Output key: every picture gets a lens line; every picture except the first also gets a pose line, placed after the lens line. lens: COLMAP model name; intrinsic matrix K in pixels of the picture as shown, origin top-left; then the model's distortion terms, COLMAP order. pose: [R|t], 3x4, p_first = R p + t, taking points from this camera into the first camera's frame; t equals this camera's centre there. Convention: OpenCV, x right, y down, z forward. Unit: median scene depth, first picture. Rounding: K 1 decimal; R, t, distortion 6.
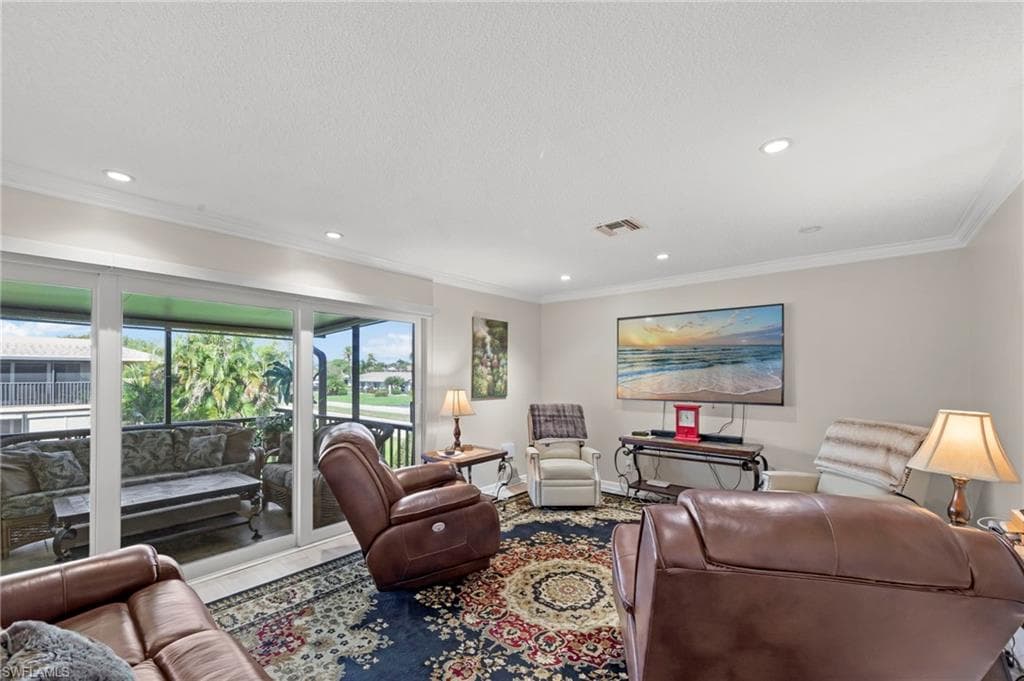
lens RADIAL K [[404.7, 0, 492.9], [0, 404.7, 365.3], [0, 0, 1]] dist [-0.002758, -0.000078]
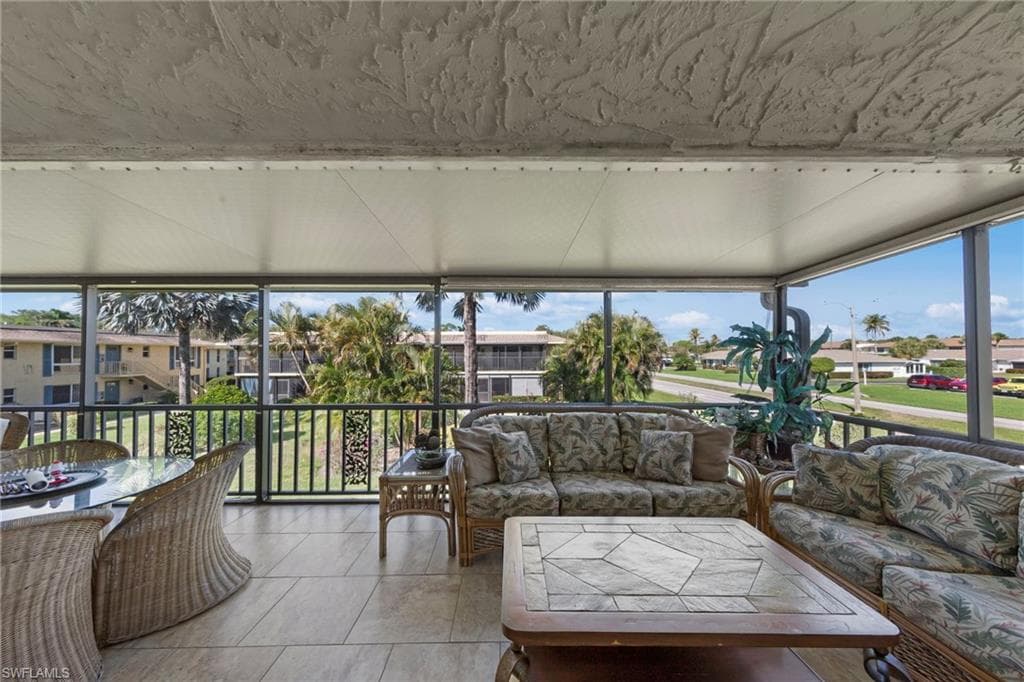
lens RADIAL K [[325.1, 0, 514.9], [0, 325.1, 351.3], [0, 0, 1]] dist [0.000765, 0.000058]
pose [[0.660101, -0.005799, -0.751154, -0.158872], [0.018153, 0.999801, 0.008235, 0.010763], [0.750957, -0.019072, 0.660075, 0.155840]]
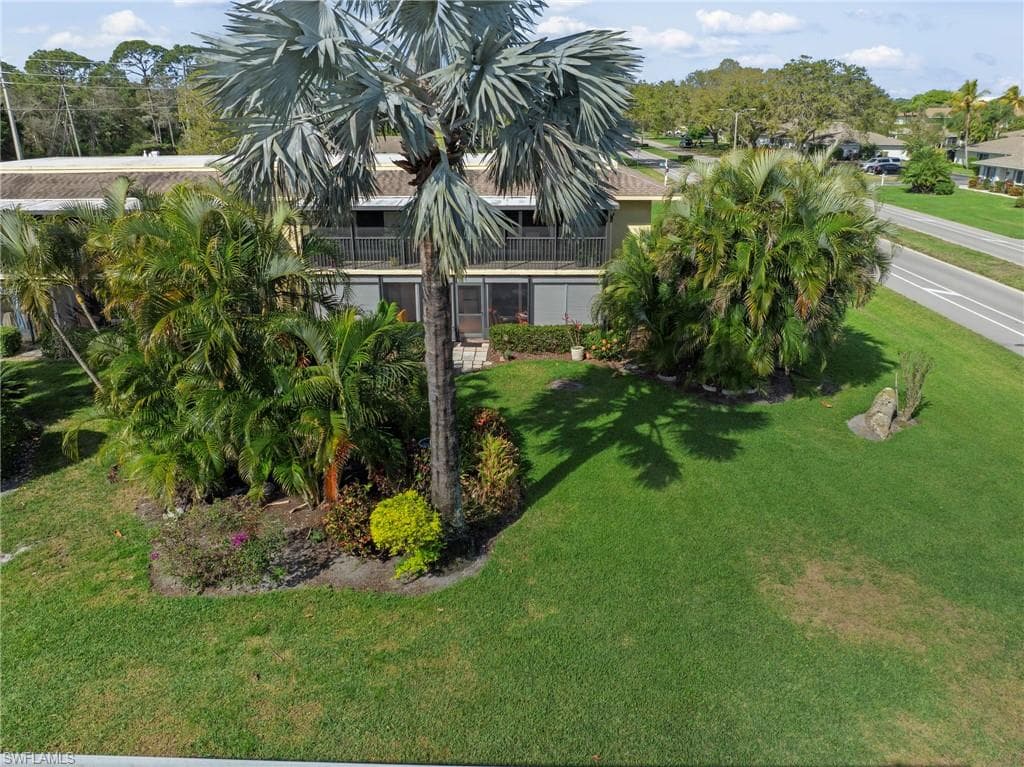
lens RADIAL K [[699.1, 0, 512.0], [0, 699.1, 383.5], [0, 0, 1]] dist [-0.024760, -0.001135]
pose [[0.627424, 0.255139, -0.735692, -0.230906], [0.017015, 0.940079, 0.340532, -0.263237], [0.778491, -0.226176, 0.585487, 0.229293]]
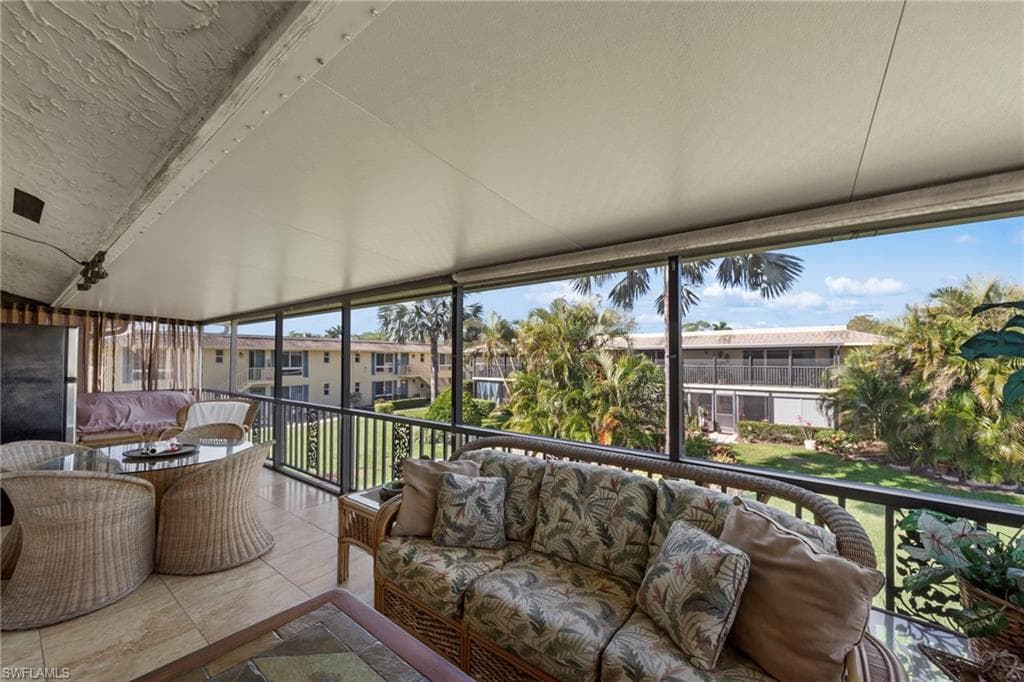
lens RADIAL K [[382.4, 0, 507.0], [0, 382.4, 356.1], [0, 0, 1]] dist [0.001878, 0.000250]
pose [[0.057662, -0.008641, -0.998299, -0.139260], [0.019304, 0.999785, -0.007539, 0.010013], [0.998149, -0.018836, 0.057817, 0.285147]]
